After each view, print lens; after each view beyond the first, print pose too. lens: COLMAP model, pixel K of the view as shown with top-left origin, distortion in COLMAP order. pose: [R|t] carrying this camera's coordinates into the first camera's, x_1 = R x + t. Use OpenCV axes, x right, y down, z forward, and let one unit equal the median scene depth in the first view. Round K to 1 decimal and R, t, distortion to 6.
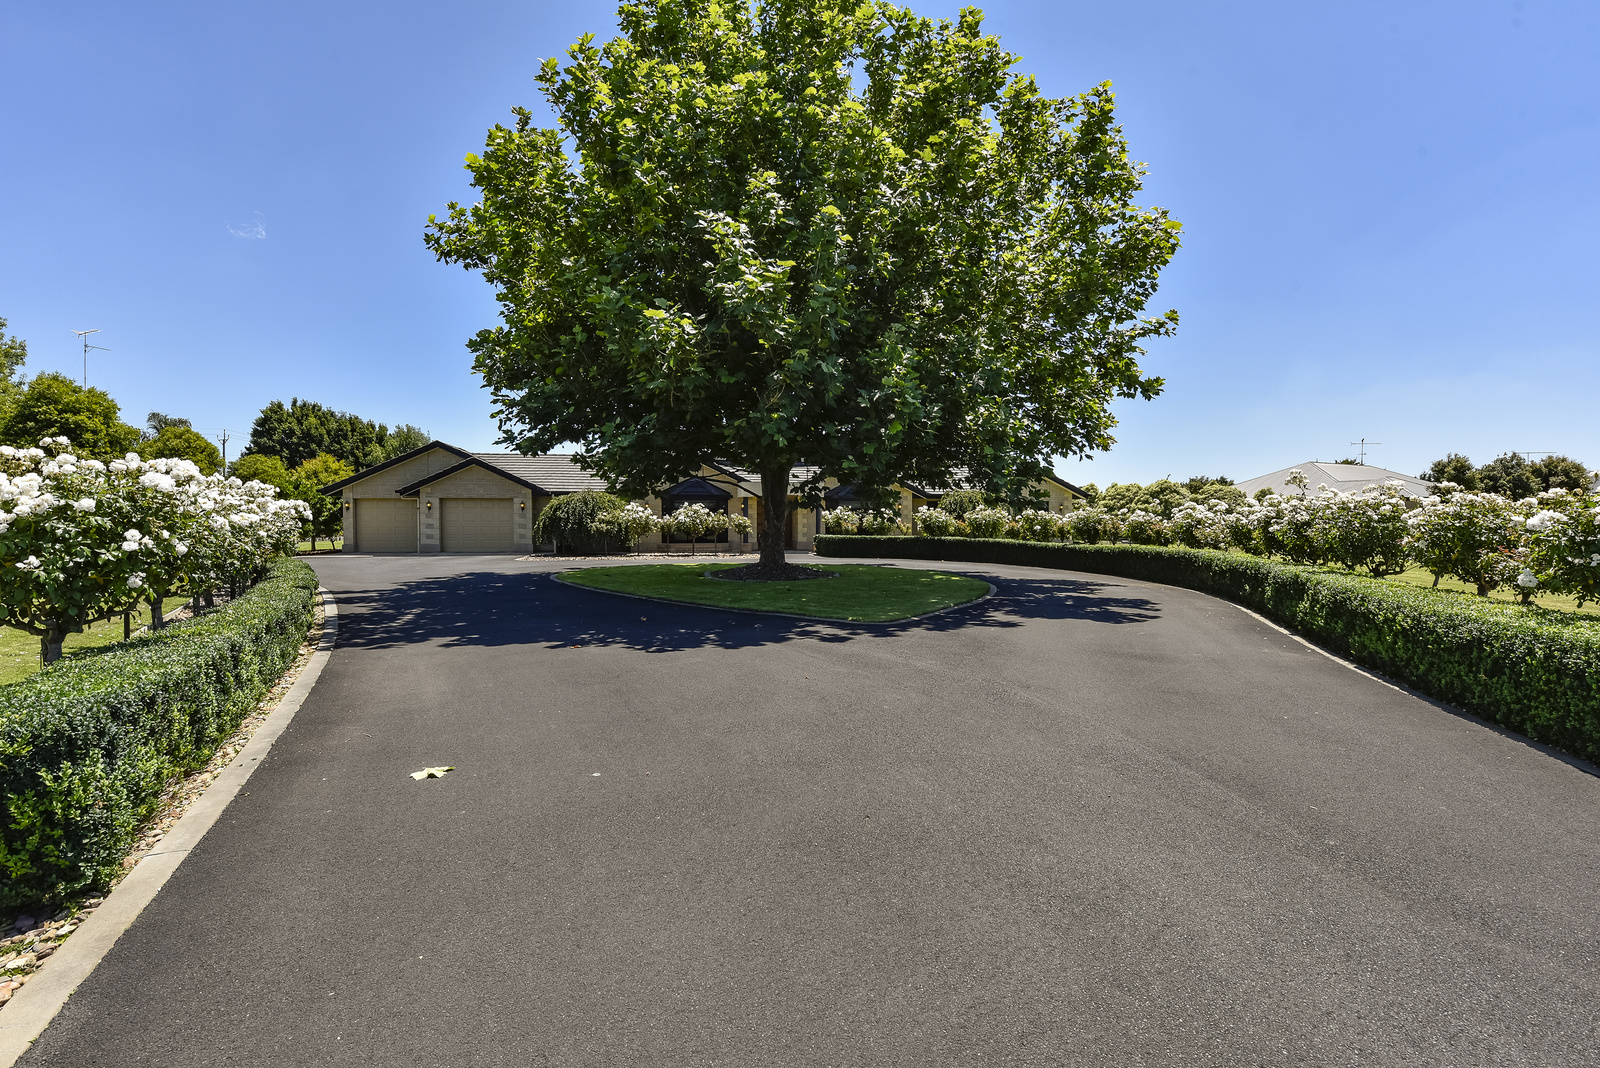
lens RADIAL K [[724.2, 0, 800.0], [0, 724.2, 534.0], [0, 0, 1]] dist [-0.001839, -0.000675]
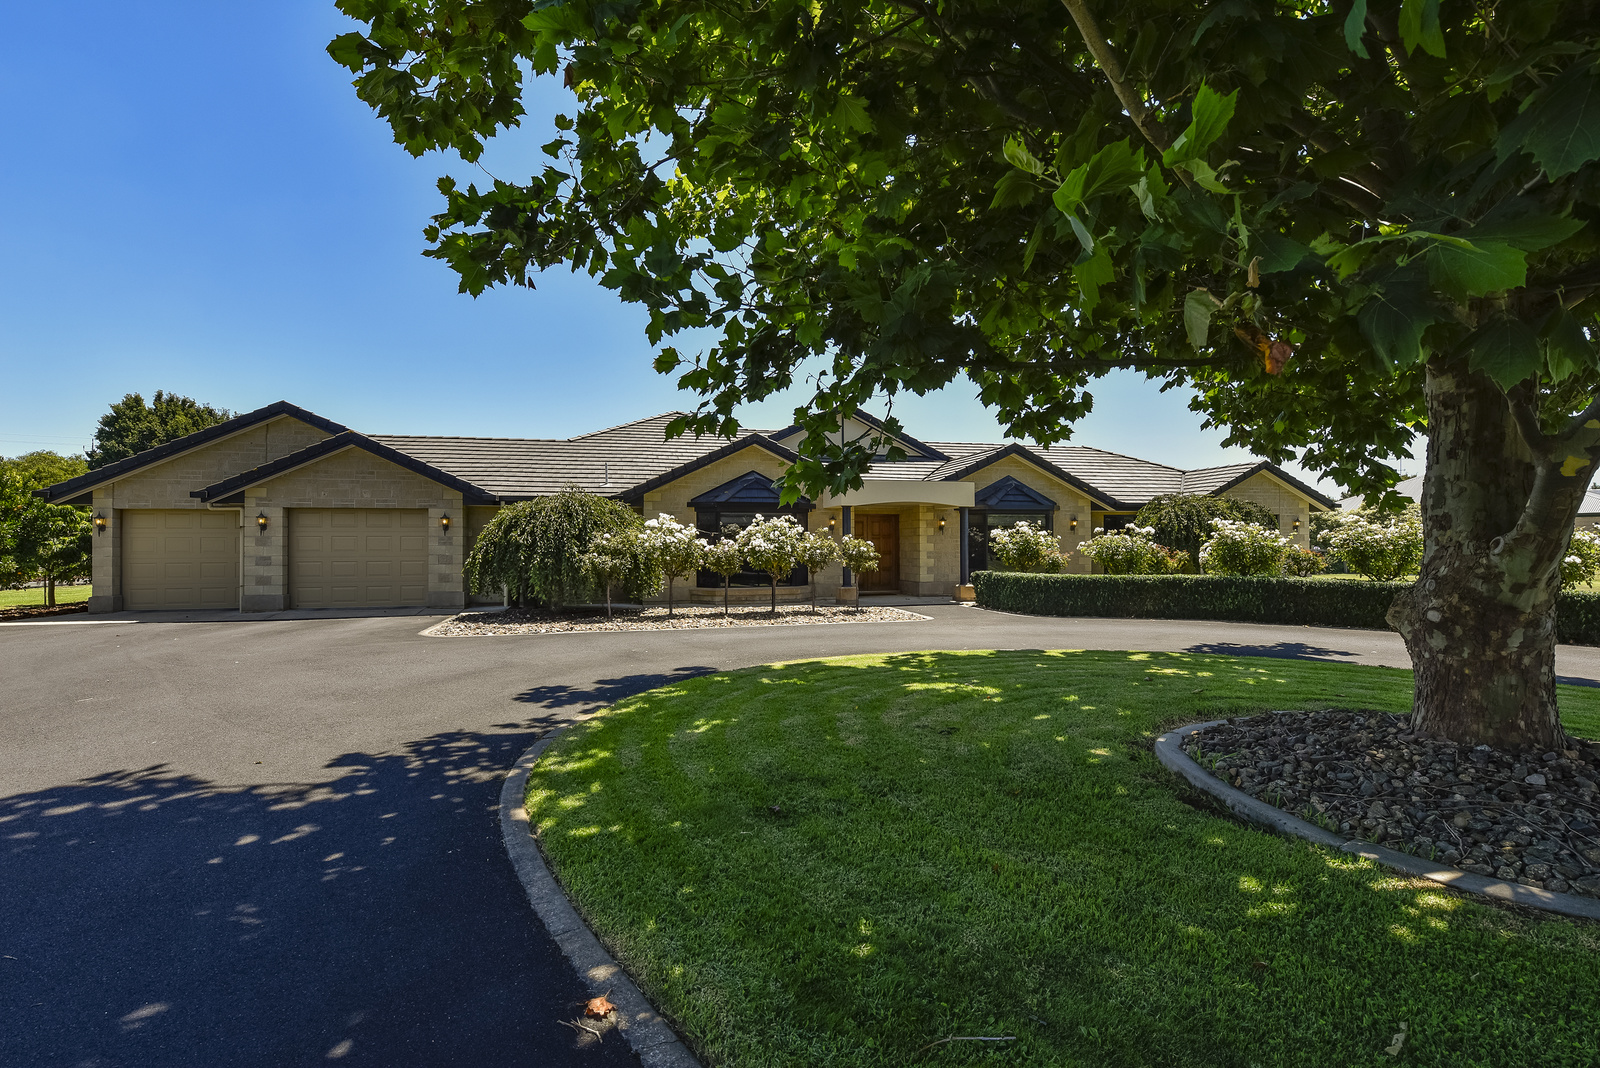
lens RADIAL K [[724.2, 0, 800.0], [0, 724.2, 534.0], [0, 0, 1]] dist [-0.001839, -0.000675]
pose [[0.997675, -0.003623, 0.068059, -0.154304], [0.005897, 0.999430, -0.033240, -0.010373], [-0.067899, 0.033564, 0.997127, 0.439956]]
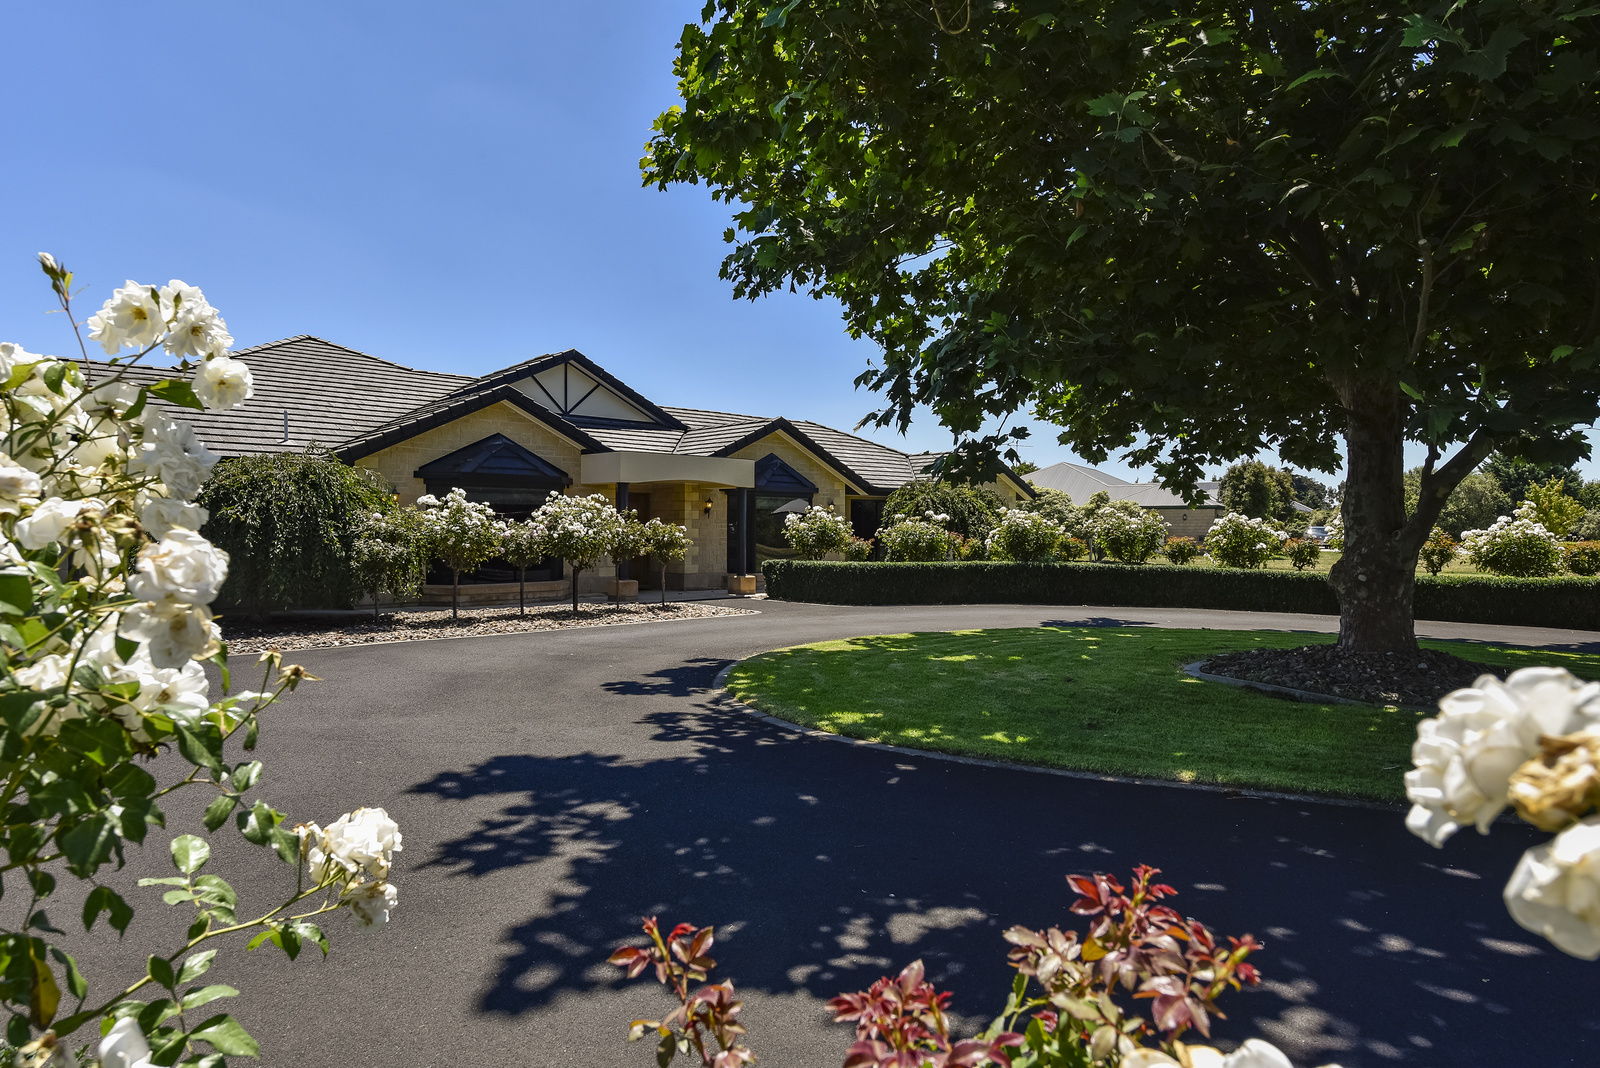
lens RADIAL K [[967.0, 0, 800.0], [0, 967.0, 534.0], [0, 0, 1]] dist [0.002159, 0.000114]
pose [[0.843735, 0.000093, 0.536760, -0.325314], [0.006527, 0.999924, -0.010432, -0.010410], [-0.536720, 0.012305, 0.843671, 0.409631]]
